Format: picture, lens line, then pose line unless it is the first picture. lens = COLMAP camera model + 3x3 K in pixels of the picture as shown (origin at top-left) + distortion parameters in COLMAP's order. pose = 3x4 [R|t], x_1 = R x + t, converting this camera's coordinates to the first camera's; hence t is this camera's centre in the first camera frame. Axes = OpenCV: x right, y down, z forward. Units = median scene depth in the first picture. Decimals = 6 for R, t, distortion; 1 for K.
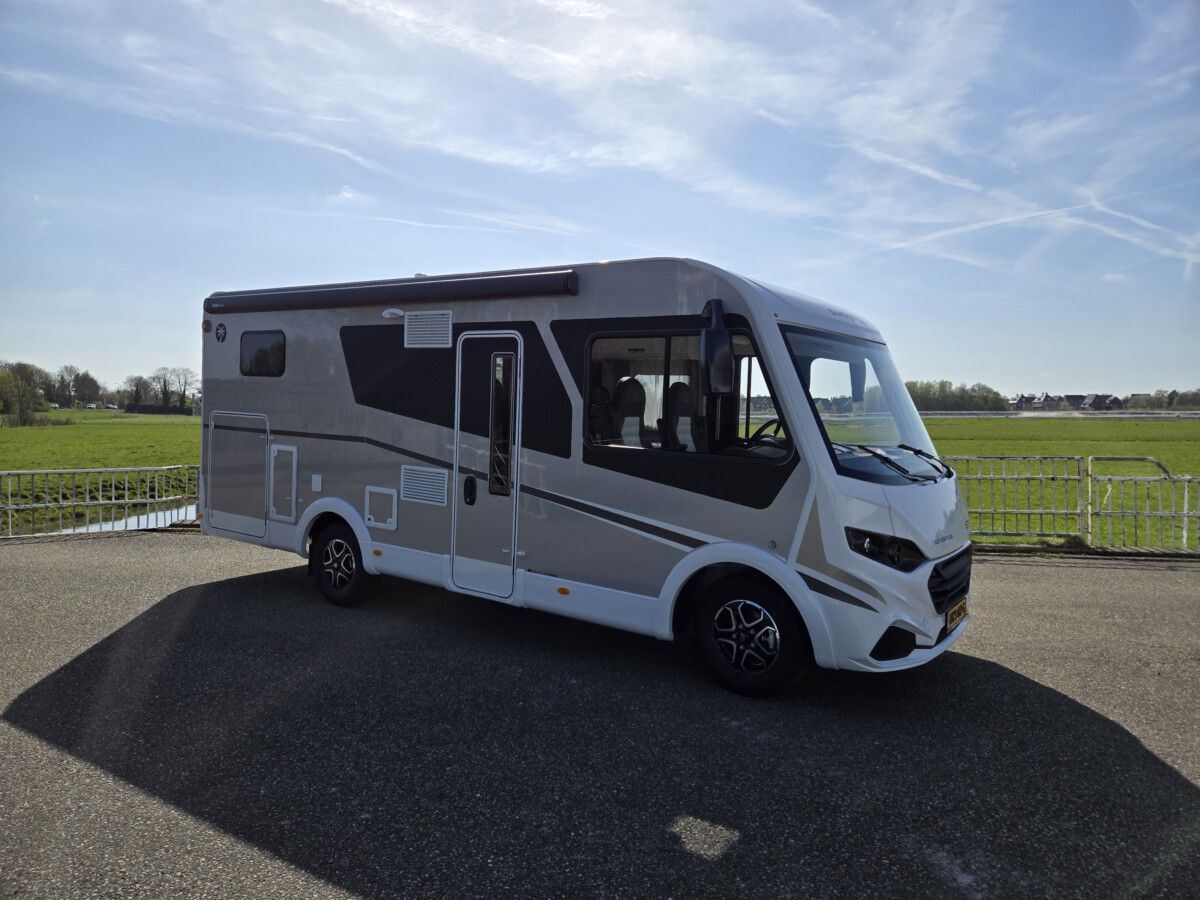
lens RADIAL K [[819.5, 0, 671.3], [0, 819.5, 451.2], [0, 0, 1]] dist [0.079491, -0.067684]
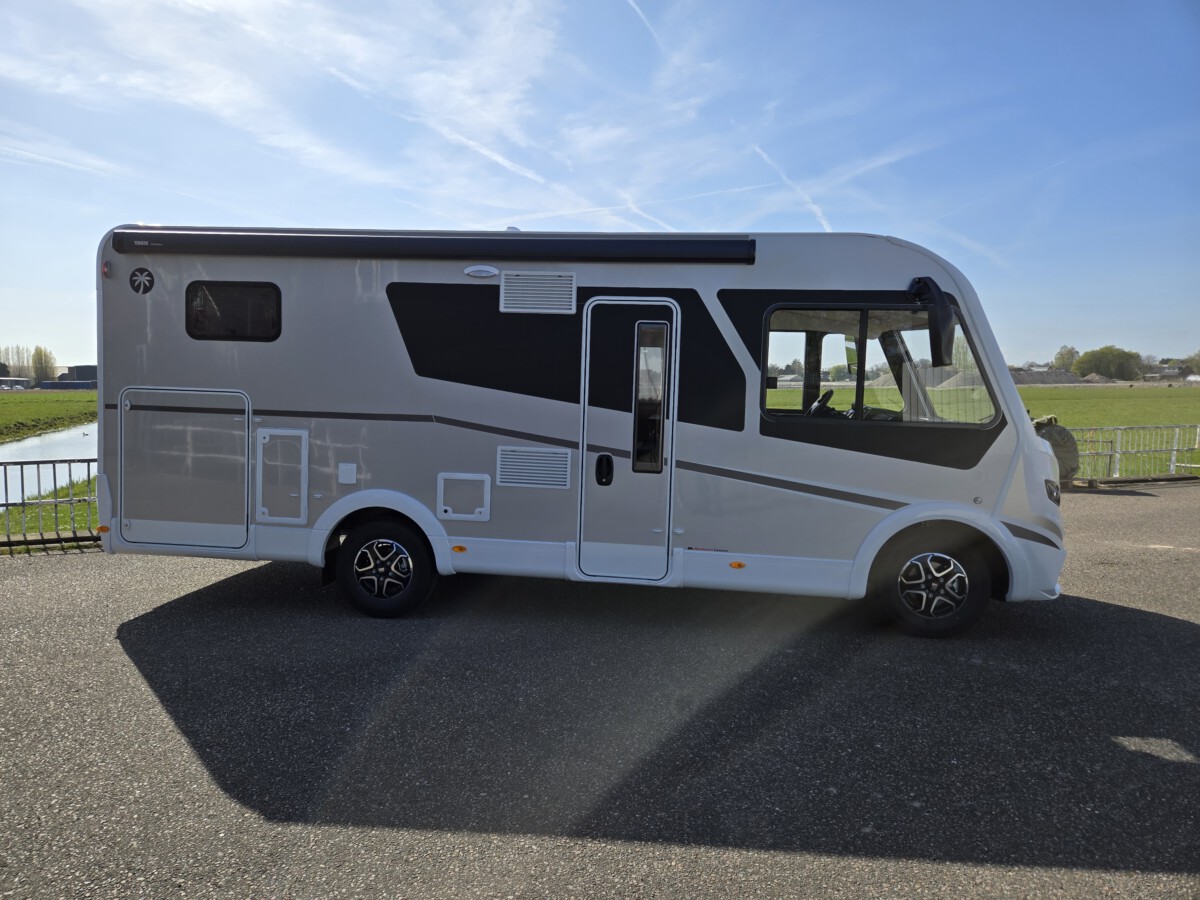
lens RADIAL K [[800.5, 0, 584.0], [0, 800.5, 451.4], [0, 0, 1]] dist [0.074494, -0.055161]
pose [[0.882106, -0.043697, 0.469021, -0.565687], [0.028043, 0.998794, 0.040312, -0.008212], [-0.470216, -0.022407, 0.882267, 0.179508]]
